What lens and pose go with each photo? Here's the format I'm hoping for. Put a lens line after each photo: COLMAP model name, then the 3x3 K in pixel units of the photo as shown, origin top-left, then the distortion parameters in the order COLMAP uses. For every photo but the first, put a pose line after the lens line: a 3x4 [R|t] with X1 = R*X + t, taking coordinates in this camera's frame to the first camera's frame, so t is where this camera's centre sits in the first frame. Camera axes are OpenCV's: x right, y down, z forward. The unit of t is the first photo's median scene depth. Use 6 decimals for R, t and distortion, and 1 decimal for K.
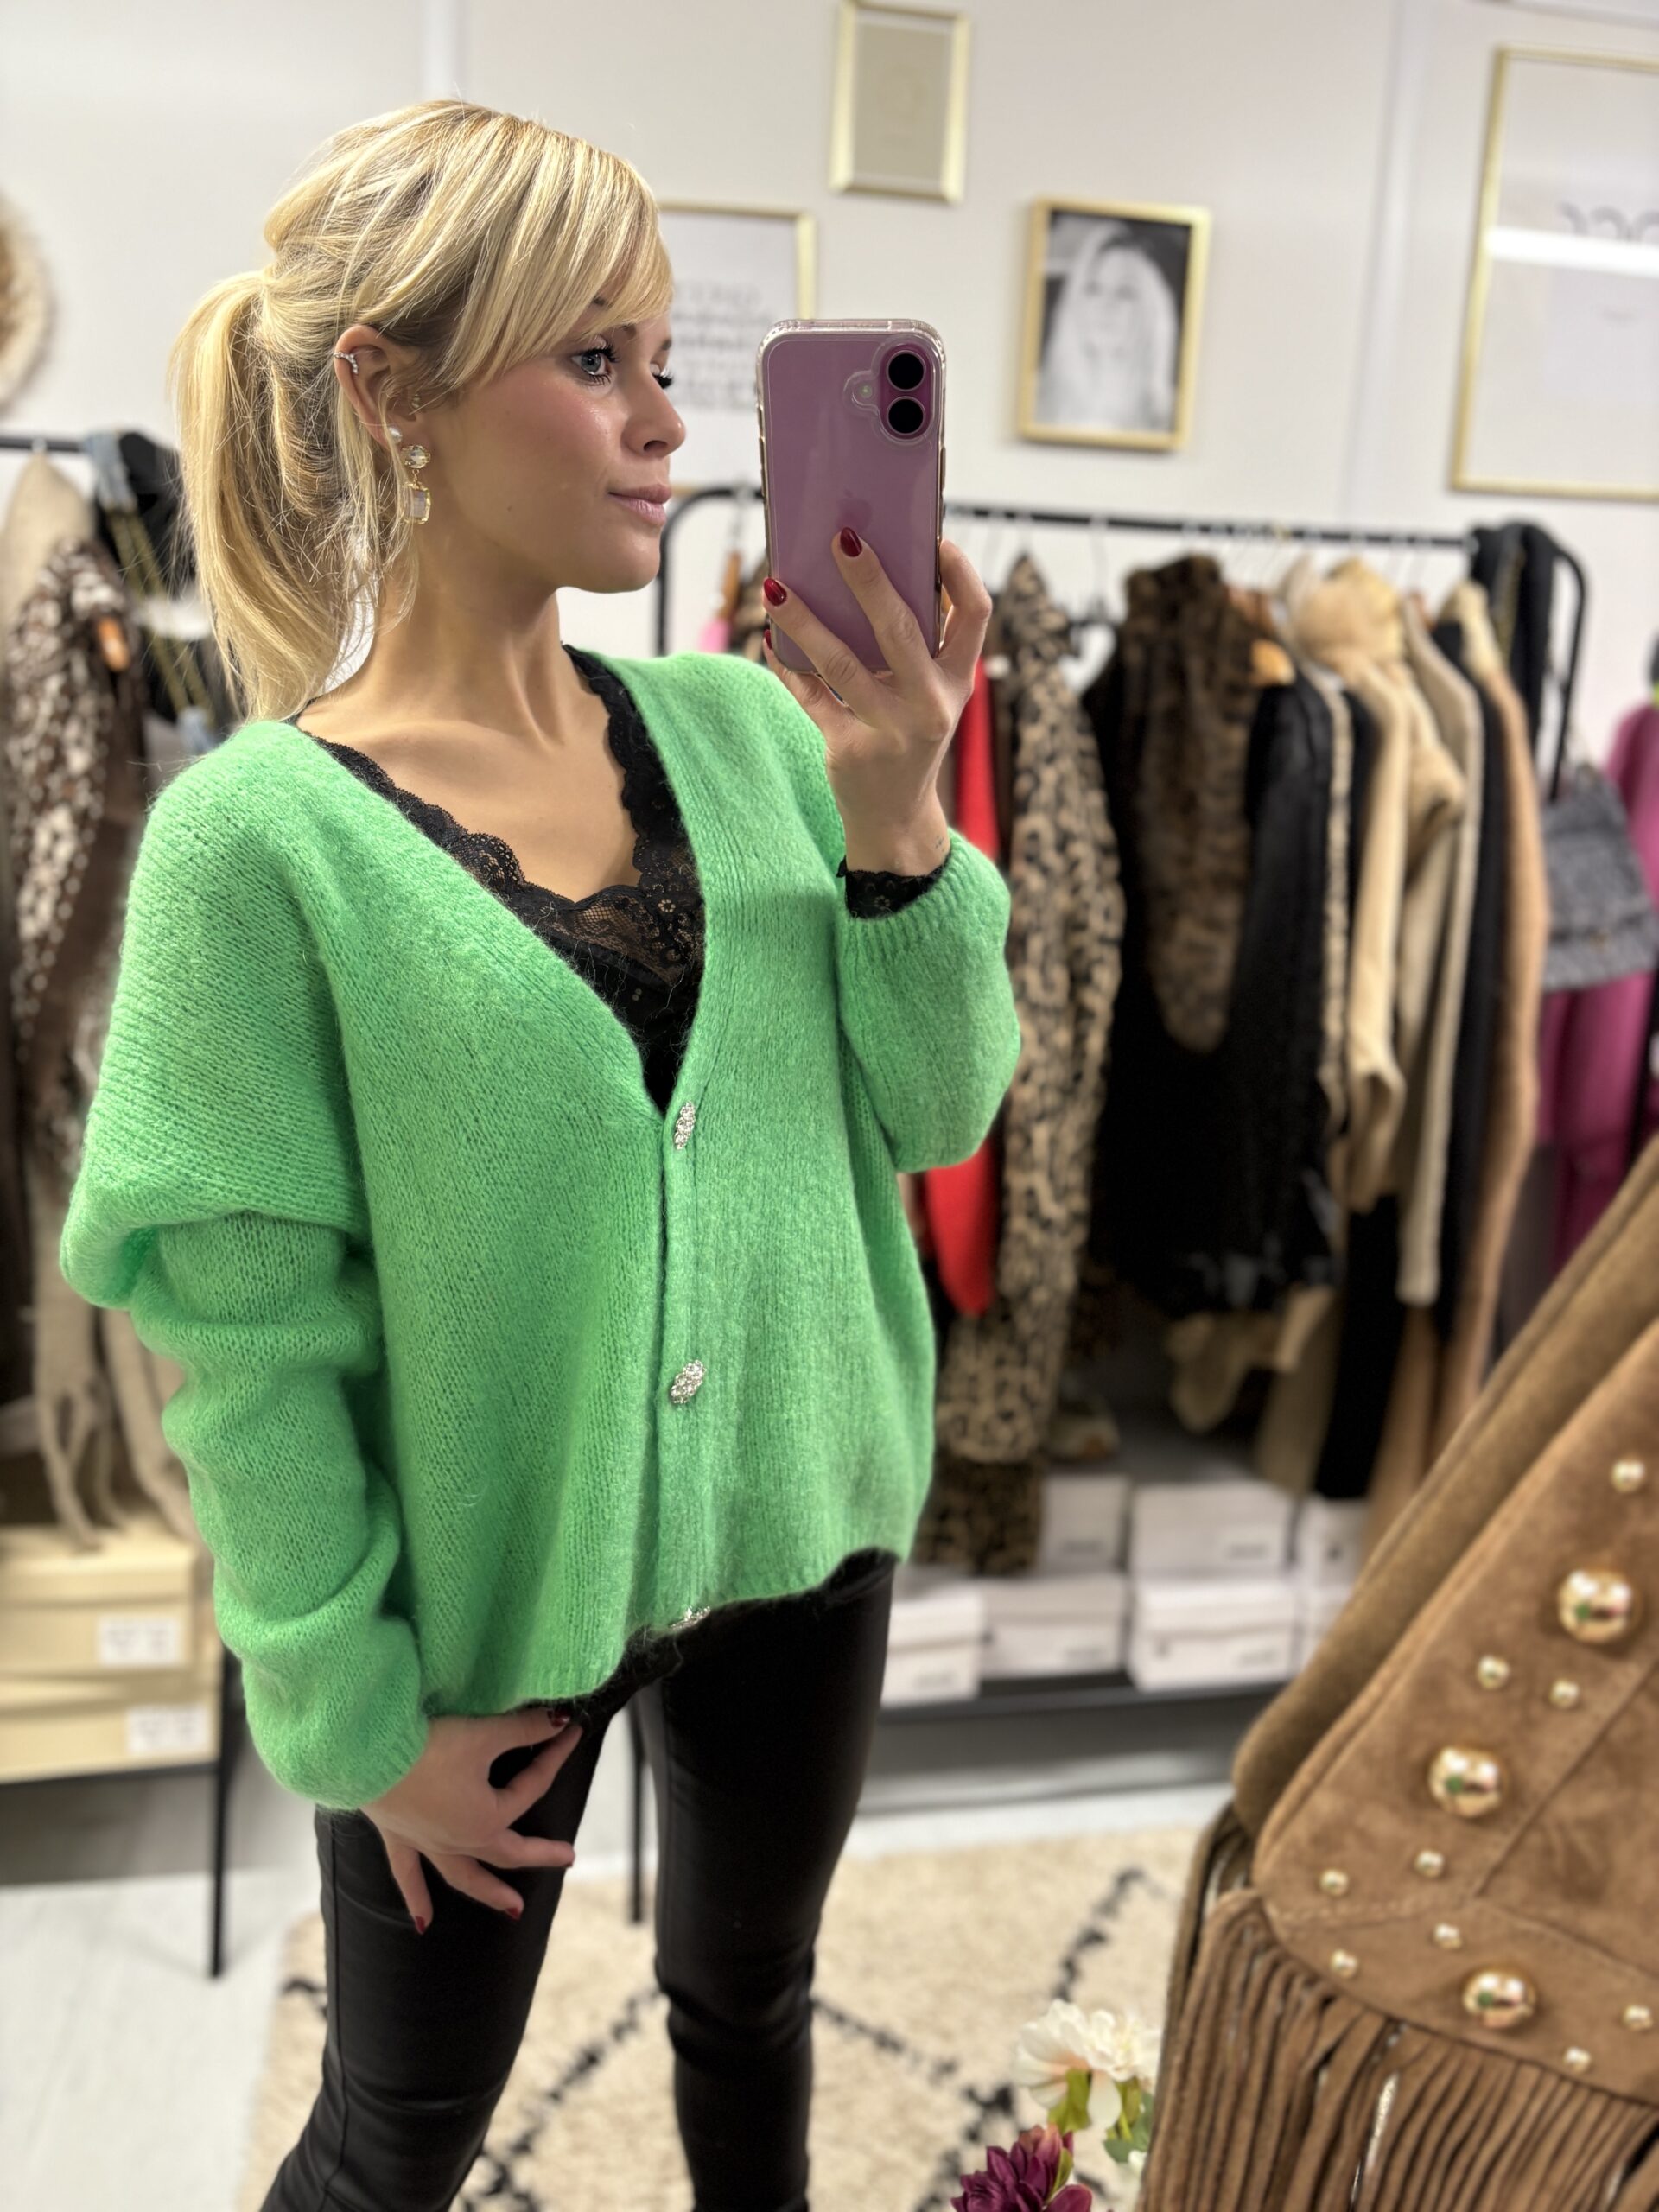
lens RADIAL K [[1649.1, 0, 834.8], [0, 1649.1, 1120.1], [0, 0, 1]] dist [-0.026152, 0.005951]
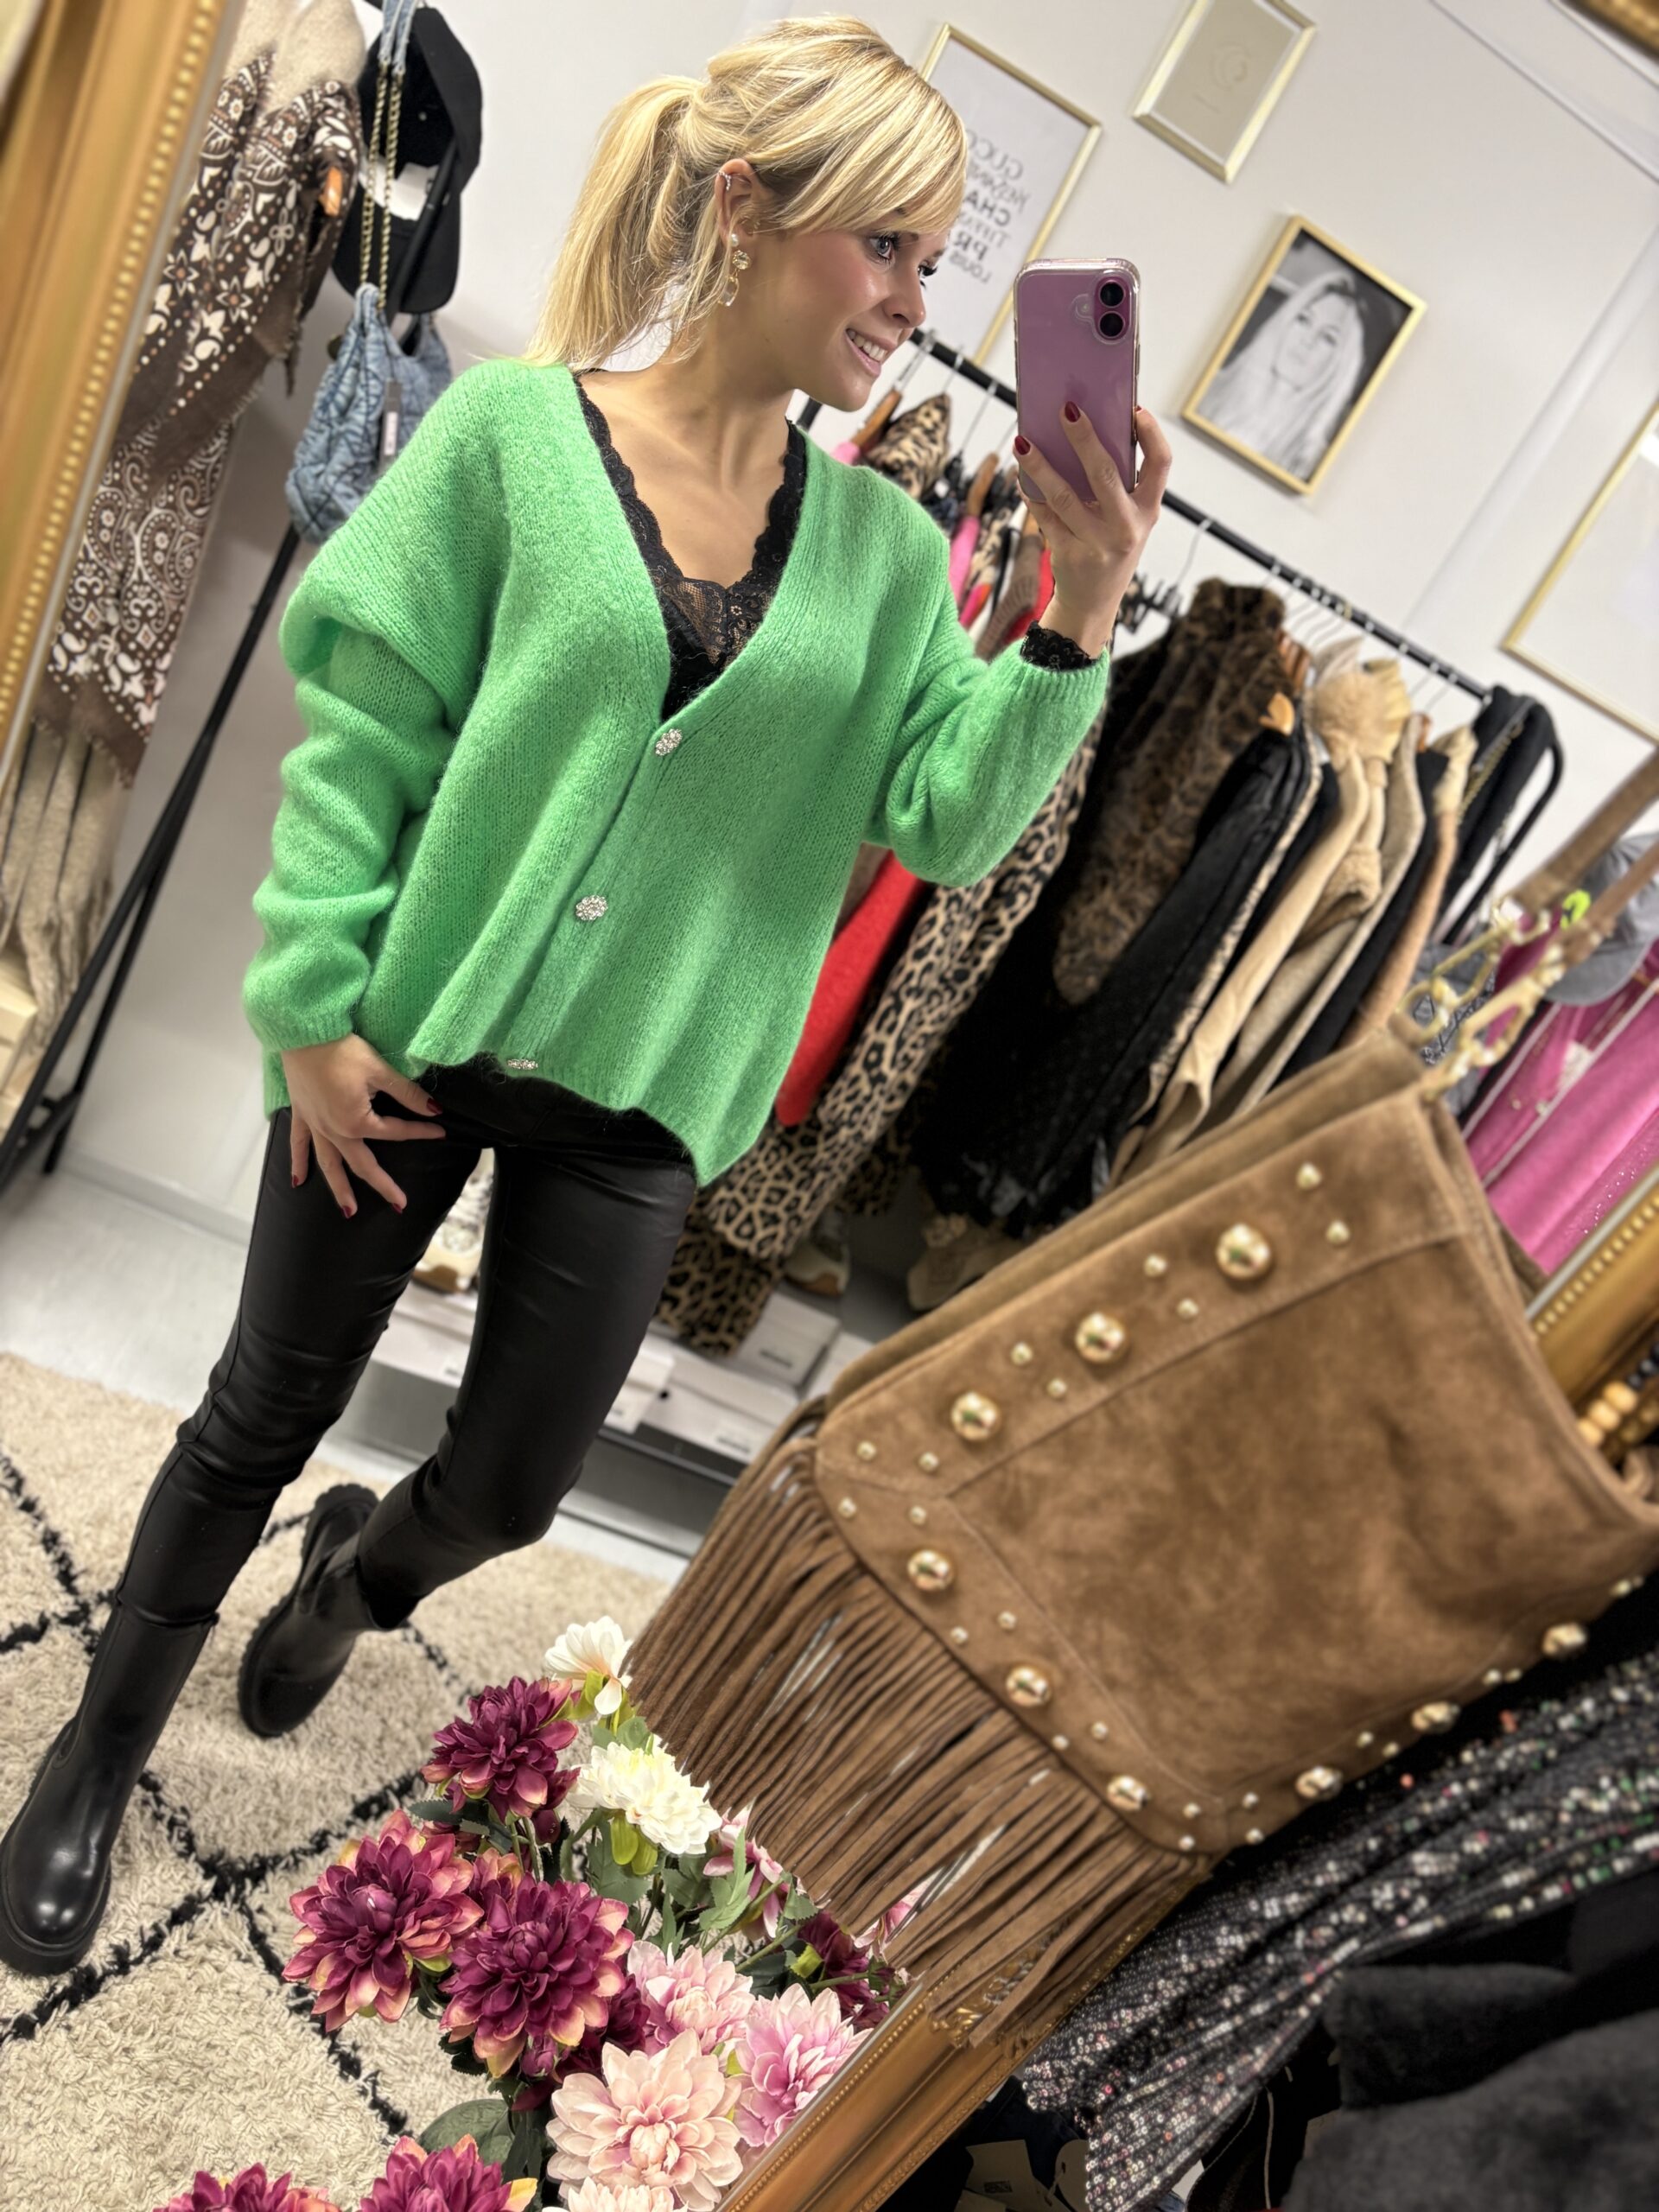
lens RADIAL K [[1691.1, 0, 824.9], [0, 1691.1, 1165.0], [0, 0, 1]] dist [-0.007983, -0.004440]
pose [[0.895933, 0.431340, 0.106061, -0.001338], [-0.440120, 0.894292, 0.080844, 0.038138], [-0.059978, -0.119110, 0.991068, -0.150297]]
